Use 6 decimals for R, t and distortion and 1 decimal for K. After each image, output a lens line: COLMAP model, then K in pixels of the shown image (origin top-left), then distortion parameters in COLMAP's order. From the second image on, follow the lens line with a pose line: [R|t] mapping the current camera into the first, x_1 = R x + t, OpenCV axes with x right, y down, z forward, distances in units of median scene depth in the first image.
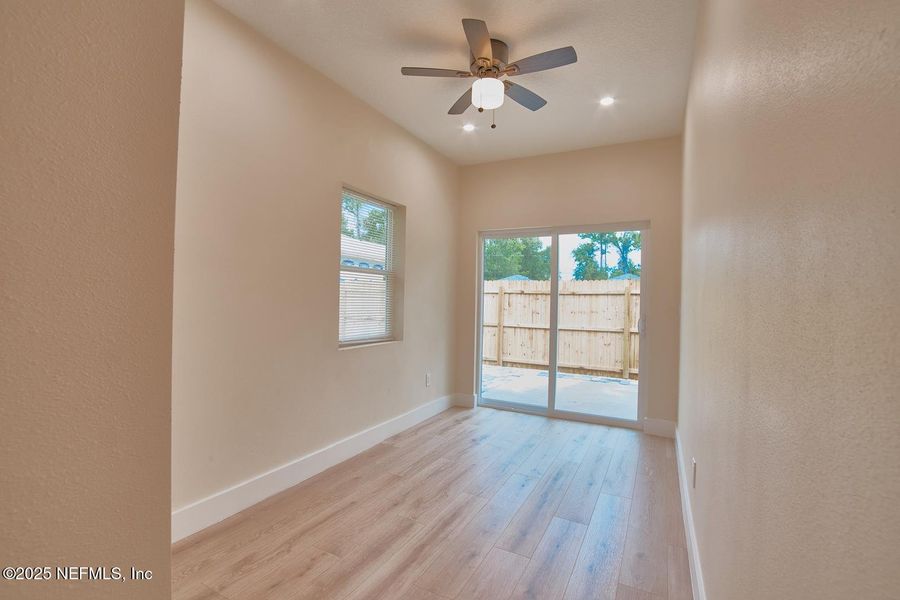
lens RADIAL K [[401.0, 0, 445.8], [0, 401.0, 300.0], [0, 0, 1]] dist [-0.030069, 0.000323]
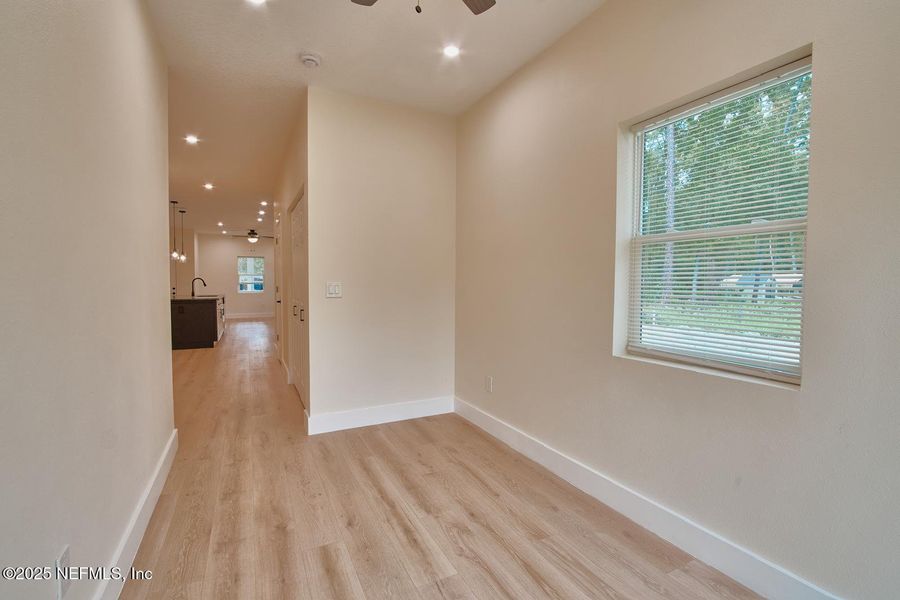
lens RADIAL K [[375.5, 0, 450.0], [0, 375.5, 300.0], [0, 0, 1]] dist [-0.034477, 0.000136]
pose [[-0.542857, 0.014511, -0.839700, 0.611458], [-0.018690, 0.999394, 0.029353, 0.001193], [0.839617, 0.031628, -0.542257, 1.416513]]
